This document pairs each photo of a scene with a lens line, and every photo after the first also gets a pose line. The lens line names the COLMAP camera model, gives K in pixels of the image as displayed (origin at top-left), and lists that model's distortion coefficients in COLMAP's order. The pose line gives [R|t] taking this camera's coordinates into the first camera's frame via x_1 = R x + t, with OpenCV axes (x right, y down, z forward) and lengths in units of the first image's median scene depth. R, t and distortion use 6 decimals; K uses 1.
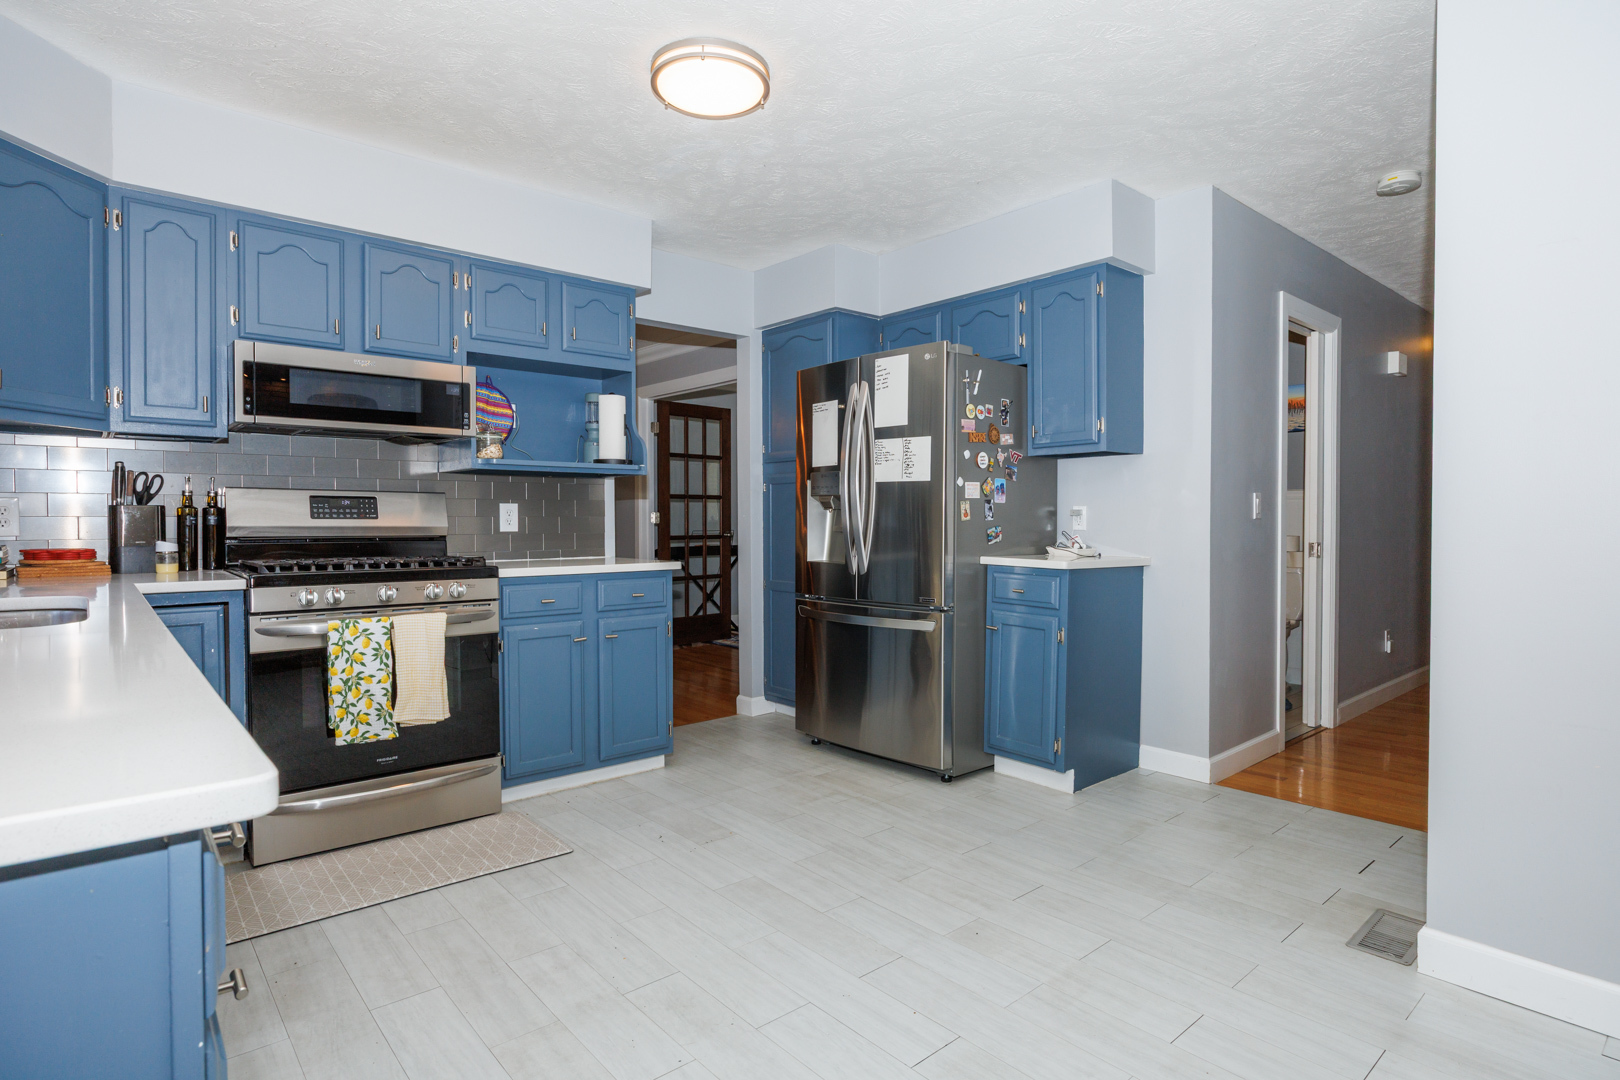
lens RADIAL K [[838.5, 0, 823.9], [0, 838.5, 538.2], [0, 0, 1]] dist [-0.009812, -0.002113]
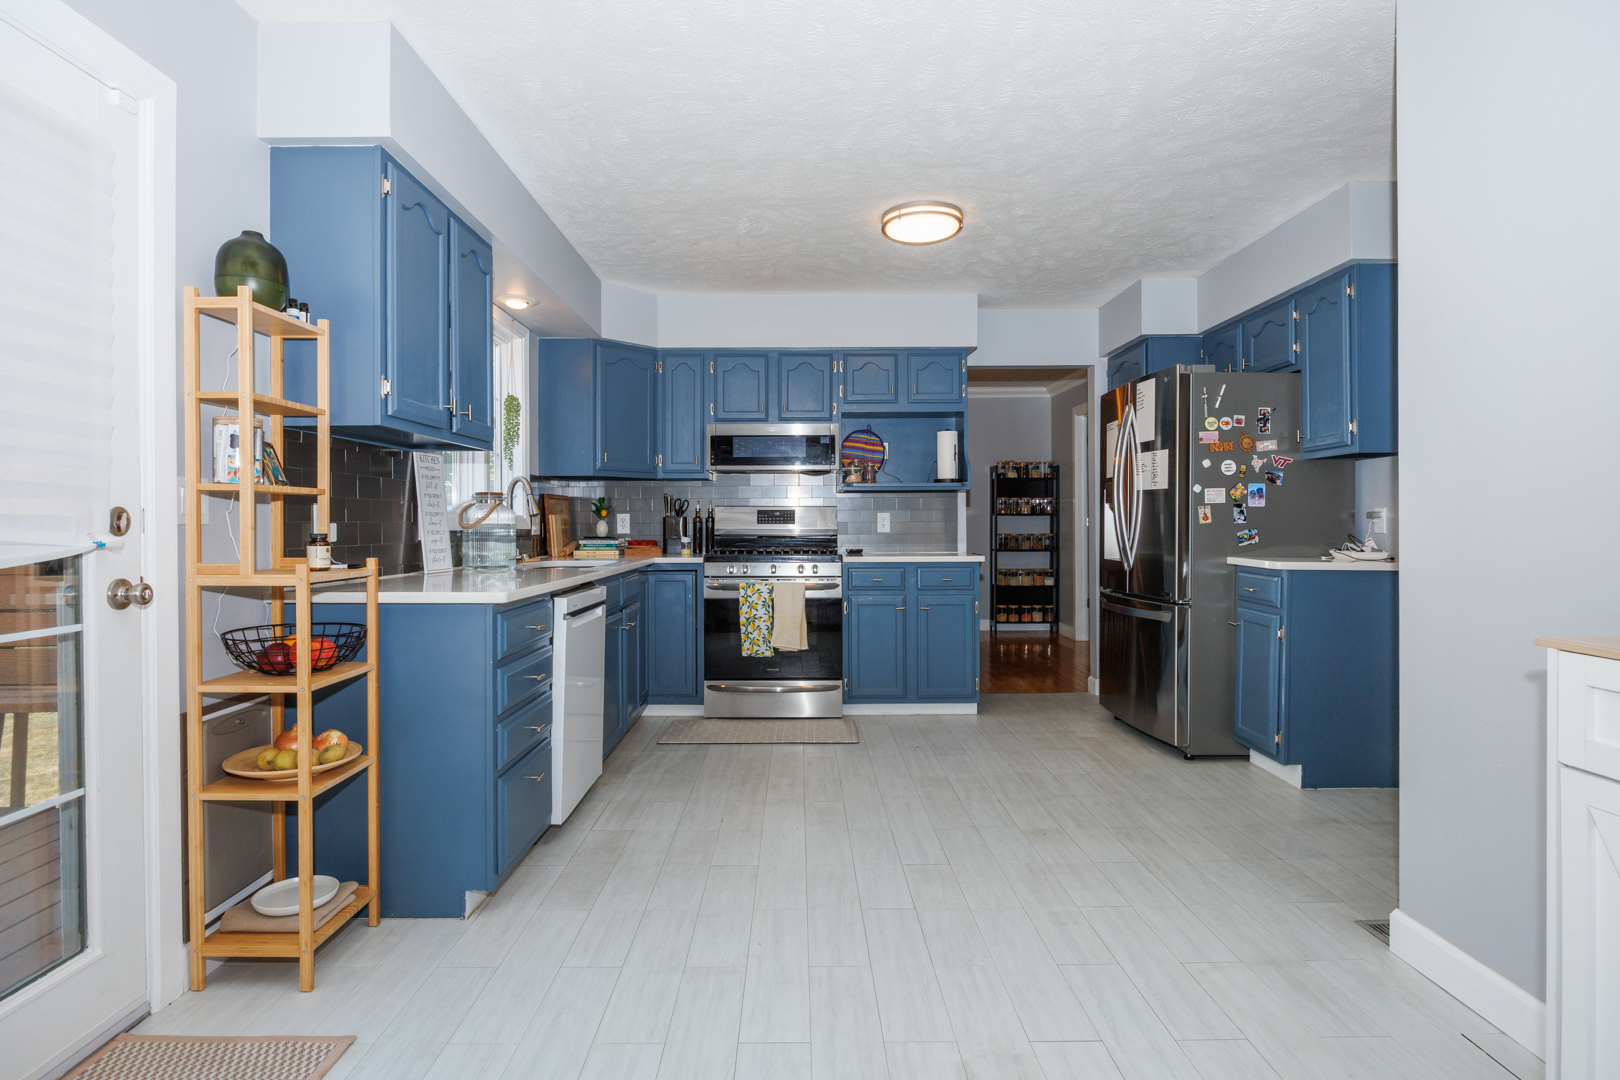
lens RADIAL K [[838.5, 0, 808.5], [0, 838.5, 529.3], [0, 0, 1]] dist [-0.009812, -0.002113]
pose [[0.756010, 0.000718, -0.654559, 0.543213], [-0.011097, 0.999870, -0.011719, 0.005353], [0.654466, 0.016124, 0.755920, -0.184351]]
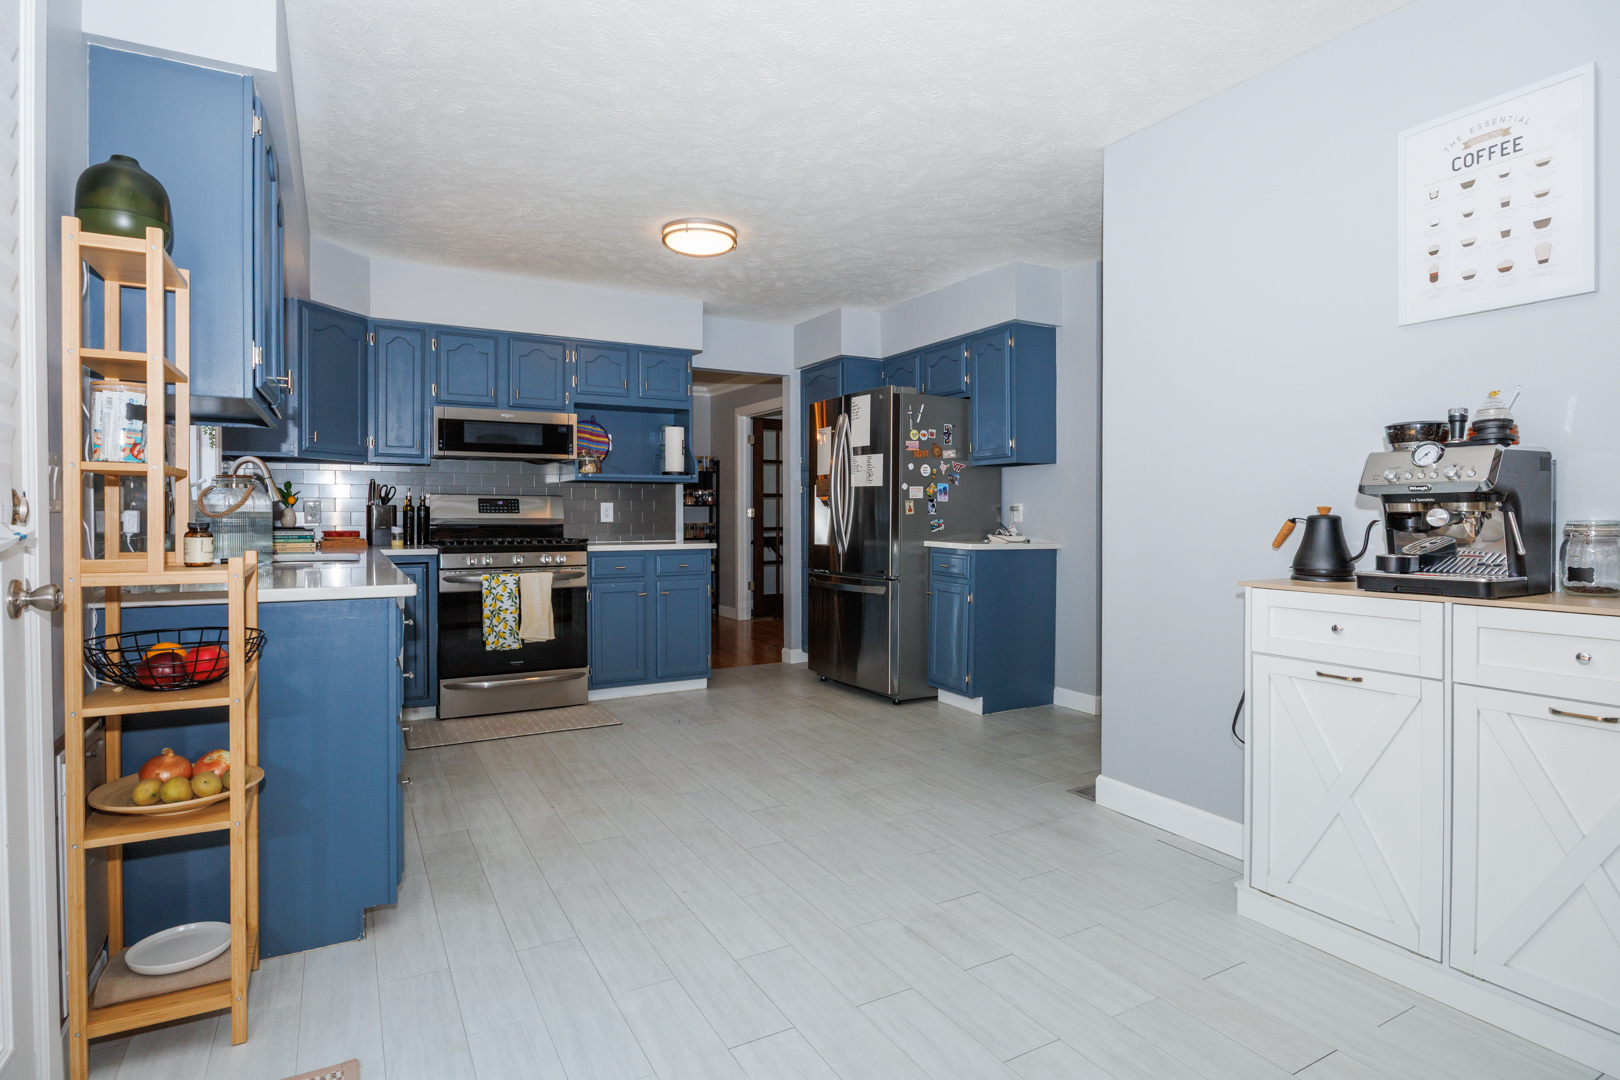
lens RADIAL K [[838.5, 0, 825.1], [0, 838.5, 527.0], [0, 0, 1]] dist [-0.009812, -0.002113]
pose [[0.979766, 0.003187, -0.200120, 0.339075], [-0.004573, 0.999969, -0.006462, 0.009897], [0.200093, 0.007247, 0.979750, -0.412472]]
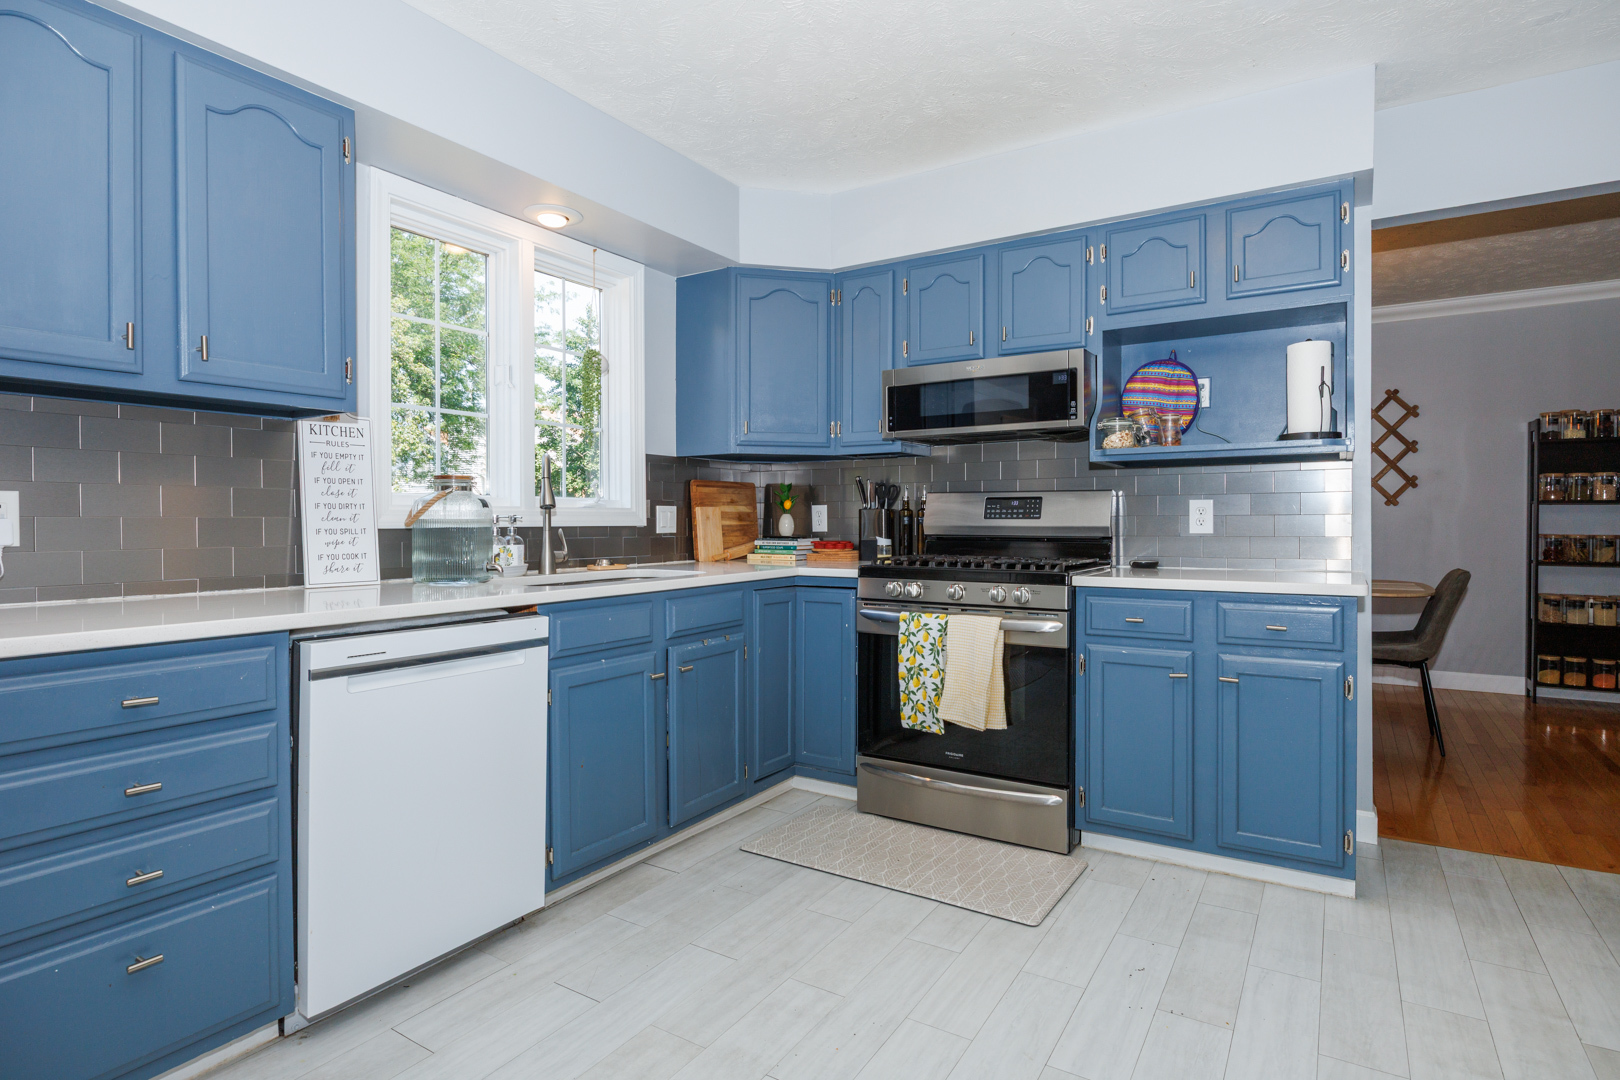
lens RADIAL K [[838.5, 0, 829.9], [0, 838.5, 524.4], [0, 0, 1]] dist [-0.009812, -0.002113]
pose [[0.288554, 0.003942, -0.957455, 0.365236], [-0.018212, 0.999833, -0.001372, -0.010829], [0.957290, 0.017833, 0.288578, 0.492655]]
